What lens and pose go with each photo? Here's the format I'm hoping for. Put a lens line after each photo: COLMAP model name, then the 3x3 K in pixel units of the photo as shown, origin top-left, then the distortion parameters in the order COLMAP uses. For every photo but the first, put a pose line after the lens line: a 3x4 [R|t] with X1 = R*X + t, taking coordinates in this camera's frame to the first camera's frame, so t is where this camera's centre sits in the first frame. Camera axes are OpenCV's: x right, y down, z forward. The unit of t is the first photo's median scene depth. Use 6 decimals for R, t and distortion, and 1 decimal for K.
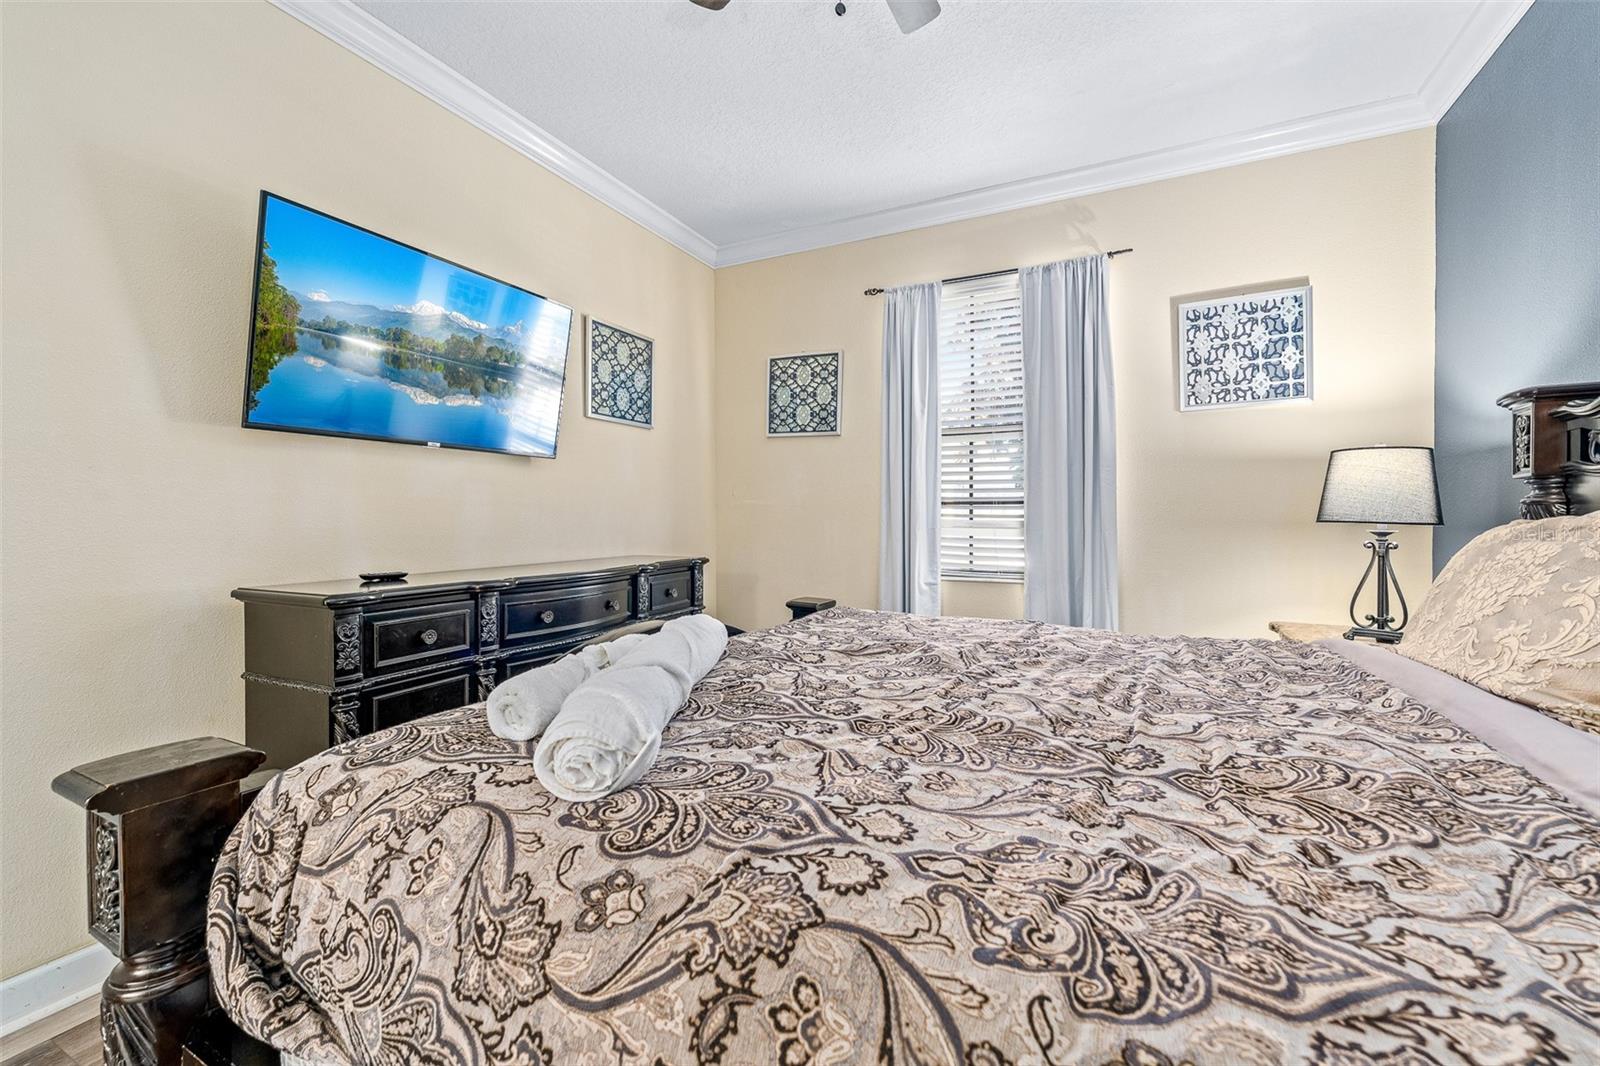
lens RADIAL K [[640.0, 0, 793.1], [0, 640.0, 526.3], [0, 0, 1]] dist [-0.000612, 0.000171]
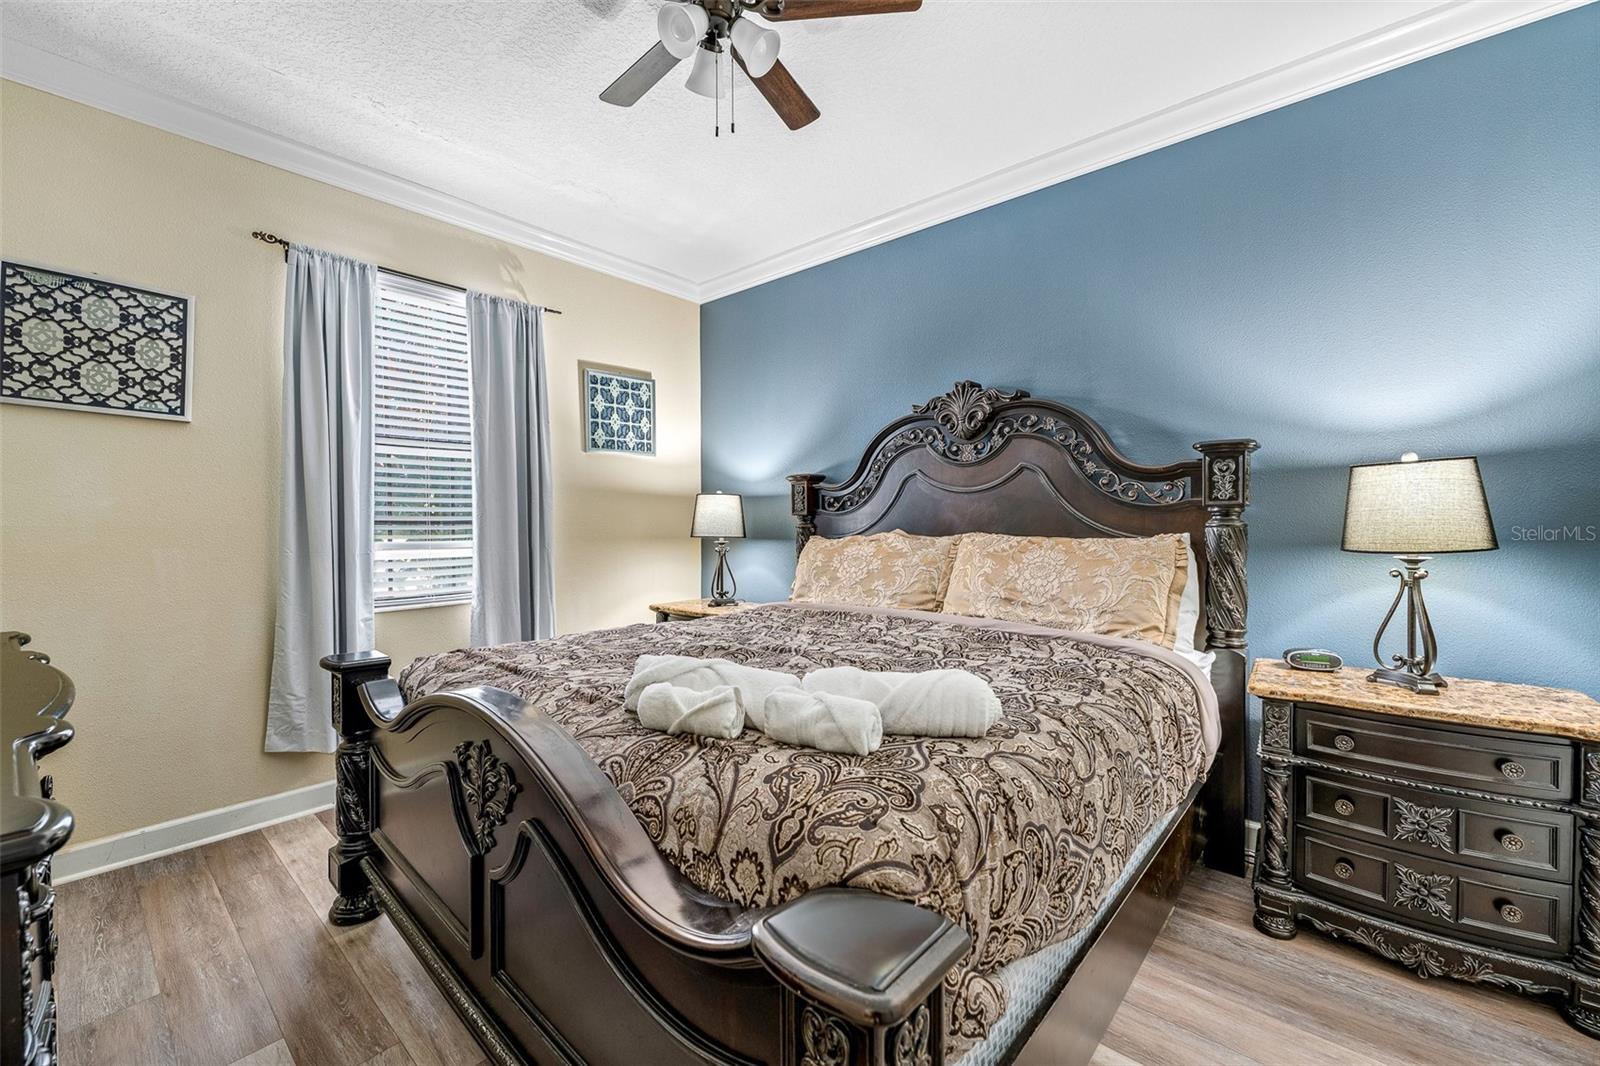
lens RADIAL K [[640.0, 0, 791.2], [0, 640.0, 525.3], [0, 0, 1]] dist [-0.000612, 0.000171]
pose [[0.246205, -0.013763, 0.969120, -0.569235], [0.021187, 0.999737, 0.008815, -0.037748], [-0.968986, 0.018362, 0.246432, 0.309412]]
